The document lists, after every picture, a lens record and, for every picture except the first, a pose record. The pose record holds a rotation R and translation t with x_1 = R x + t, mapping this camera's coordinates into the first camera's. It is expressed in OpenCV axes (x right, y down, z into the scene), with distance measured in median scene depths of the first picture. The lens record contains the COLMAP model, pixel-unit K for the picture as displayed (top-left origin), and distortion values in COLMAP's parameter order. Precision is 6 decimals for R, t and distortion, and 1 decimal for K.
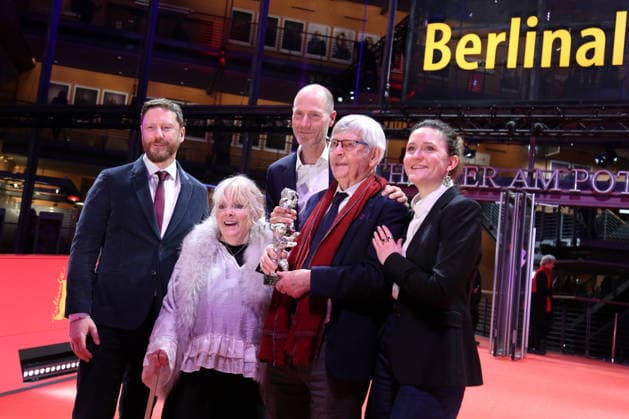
lens RADIAL K [[764.3, 0, 301.4], [0, 764.3, 198.4], [0, 0, 1]] dist [0.089751, 0.027962]
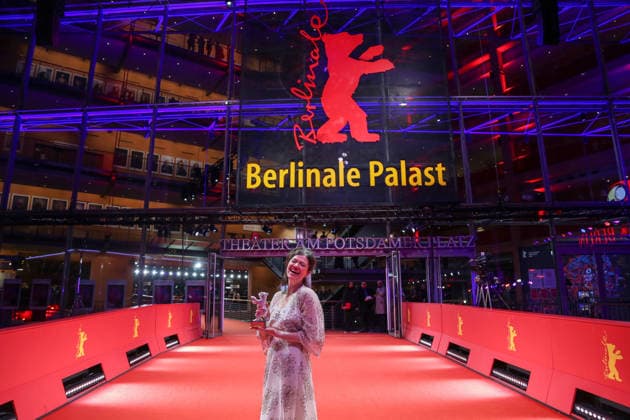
lens RADIAL K [[432.7, 0, 313.4], [0, 432.7, 208.1], [0, 0, 1]] dist [-0.122985, 0.064470]
pose [[0.923022, -0.034340, 0.383211, -0.097373], [0.067258, 0.995074, -0.072830, -0.033395], [-0.378823, 0.092998, 0.920785, -0.018102]]
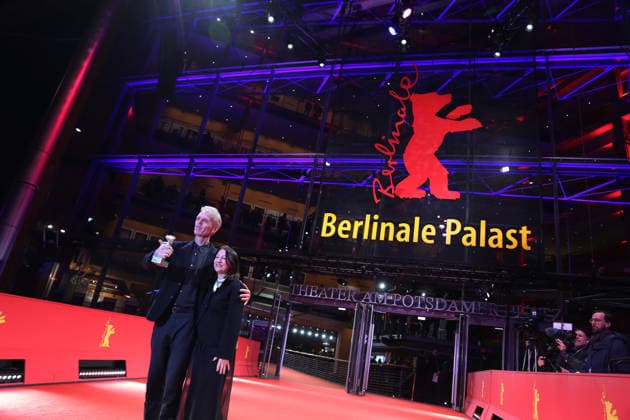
lens RADIAL K [[432.4, 0, 316.5], [0, 432.4, 209.7], [0, 0, 1]] dist [-0.123219, 0.060275]
pose [[0.989615, 0.093181, 0.109453, 0.025599], [-0.065141, 0.969474, -0.236381, 0.023102], [-0.128138, 0.226796, 0.965476, -0.046230]]
